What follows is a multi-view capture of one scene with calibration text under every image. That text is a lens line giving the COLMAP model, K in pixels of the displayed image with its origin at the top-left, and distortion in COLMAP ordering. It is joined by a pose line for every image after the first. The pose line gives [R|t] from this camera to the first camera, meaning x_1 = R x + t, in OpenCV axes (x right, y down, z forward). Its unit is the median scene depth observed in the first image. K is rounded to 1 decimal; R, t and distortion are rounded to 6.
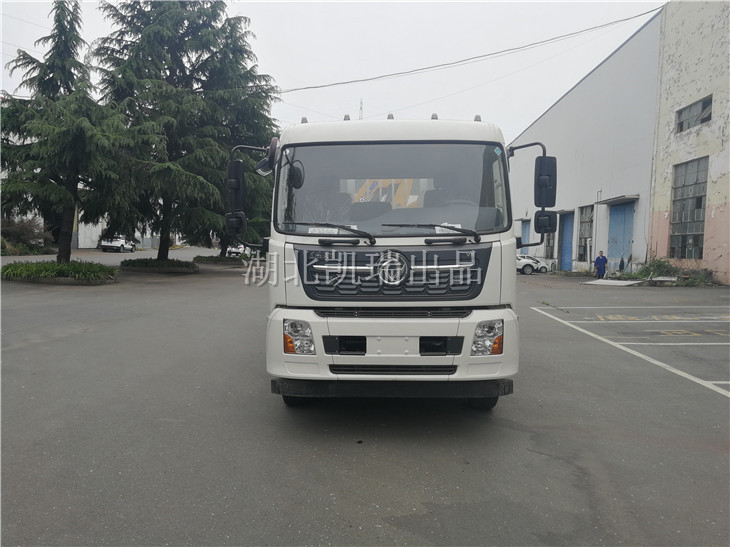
lens RADIAL K [[600.7, 0, 364.2], [0, 600.7, 250.6], [0, 0, 1]] dist [0.044824, -0.067828]
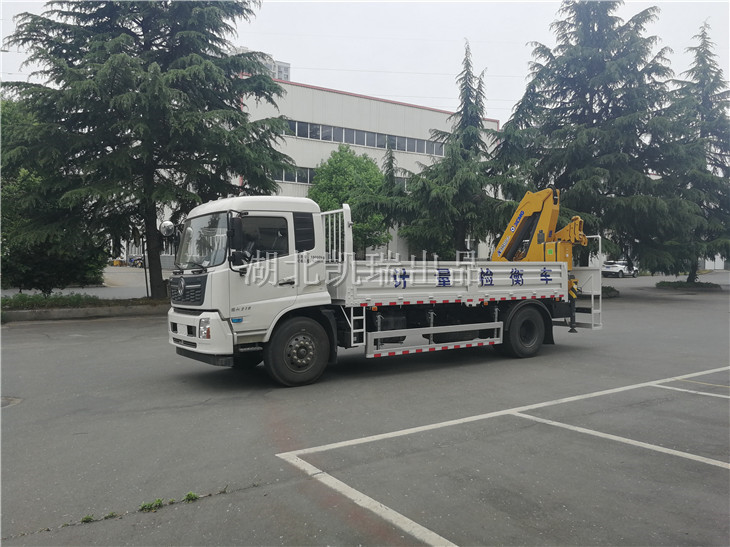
lens RADIAL K [[600.7, 0, 364.2], [0, 600.7, 250.6], [0, 0, 1]] dist [0.044824, -0.067828]
pose [[0.588468, -0.038006, -0.807627, 1.827073], [0.004275, 0.999027, -0.043898, 0.002129], [0.808509, 0.022380, 0.588058, 0.359366]]
